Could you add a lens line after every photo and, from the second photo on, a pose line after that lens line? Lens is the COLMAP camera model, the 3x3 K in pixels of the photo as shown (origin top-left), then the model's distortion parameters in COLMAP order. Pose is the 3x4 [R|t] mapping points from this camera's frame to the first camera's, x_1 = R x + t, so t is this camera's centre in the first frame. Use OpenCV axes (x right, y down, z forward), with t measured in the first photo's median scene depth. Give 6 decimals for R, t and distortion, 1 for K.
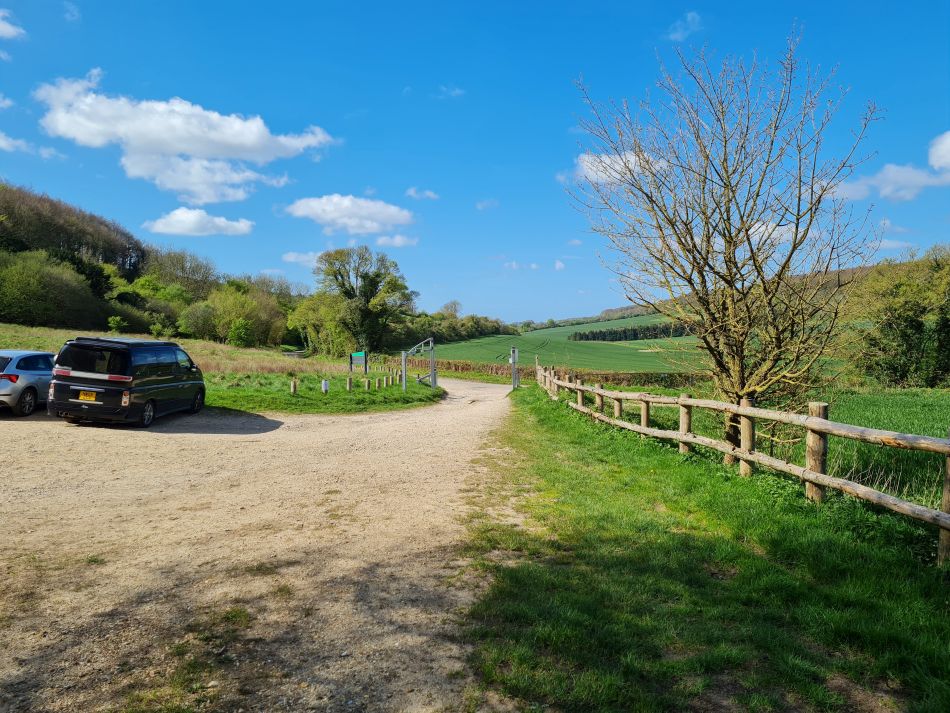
lens RADIAL K [[713.3, 0, 474.2], [0, 713.3, 354.2], [0, 0, 1]] dist [0.012602, 0.002379]
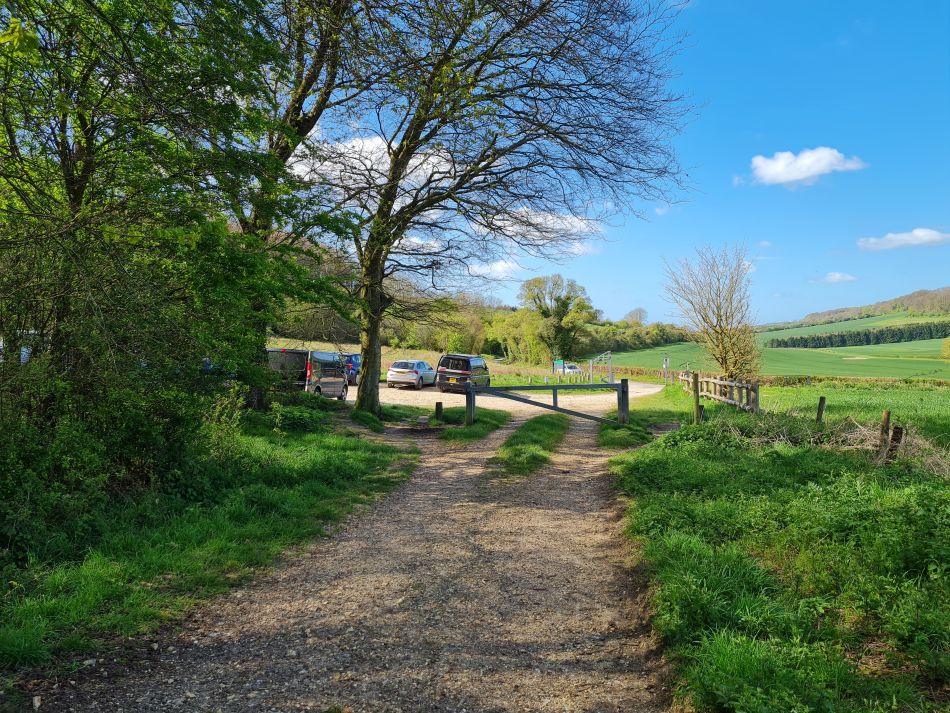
lens RADIAL K [[713.3, 0, 472.9], [0, 713.3, 356.4], [0, 0, 1]] dist [0.012602, 0.002379]
pose [[0.966802, -0.002219, -0.255517, 0.020296], [0.000142, 0.999967, -0.008146, 0.000351], [0.255526, 0.007840, 0.966770, -0.232609]]
